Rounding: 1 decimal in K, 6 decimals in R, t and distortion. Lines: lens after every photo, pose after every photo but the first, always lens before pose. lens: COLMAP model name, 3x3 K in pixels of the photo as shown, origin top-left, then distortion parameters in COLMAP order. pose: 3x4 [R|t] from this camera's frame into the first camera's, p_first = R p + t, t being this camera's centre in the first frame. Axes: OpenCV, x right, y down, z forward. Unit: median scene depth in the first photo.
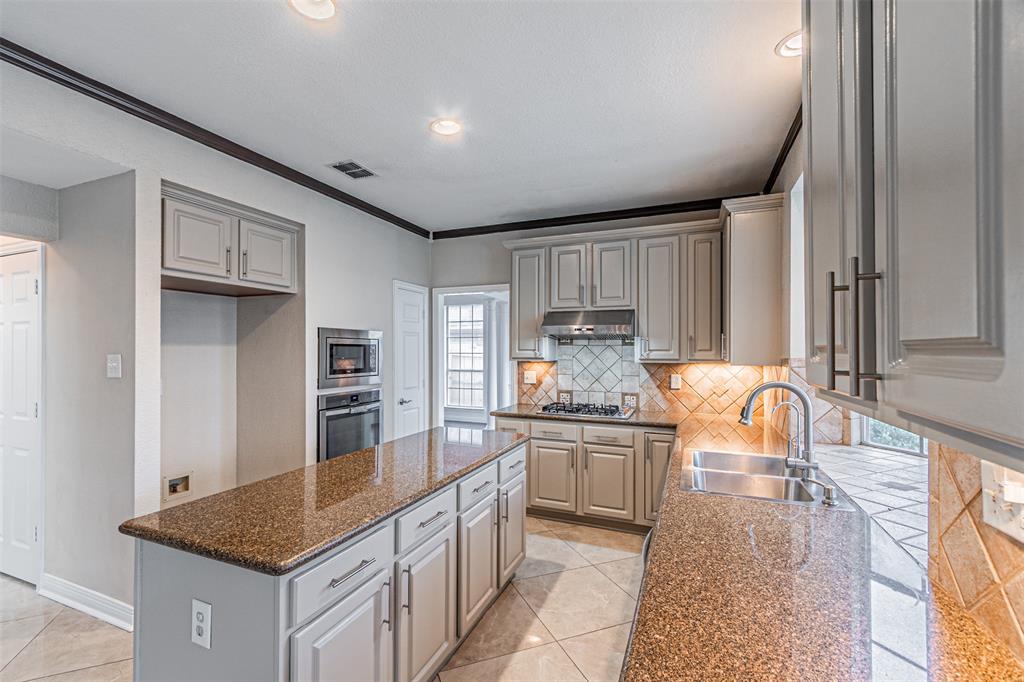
lens RADIAL K [[447.3, 0, 503.9], [0, 447.3, 346.2], [0, 0, 1]] dist [0.005318, -0.000458]
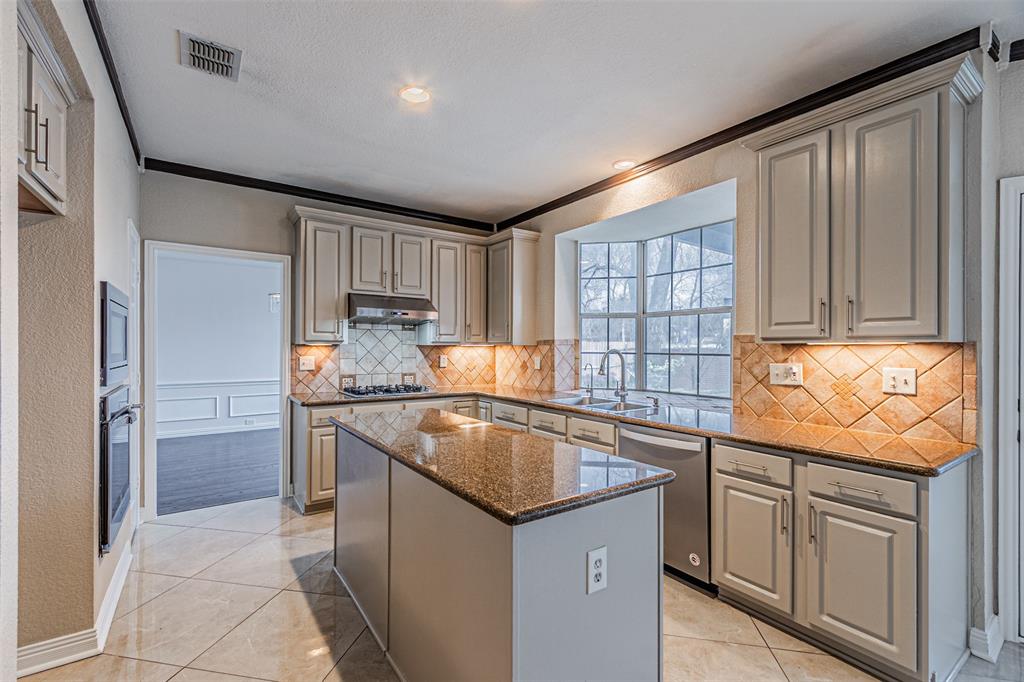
lens RADIAL K [[447.3, 0, 508.1], [0, 447.3, 343.1], [0, 0, 1]] dist [0.005318, -0.000458]
pose [[0.522938, 0.006989, 0.852342, -0.539658], [-0.009676, 0.999951, -0.002263, 0.029641], [-0.852316, -0.007063, 0.522979, 0.203960]]
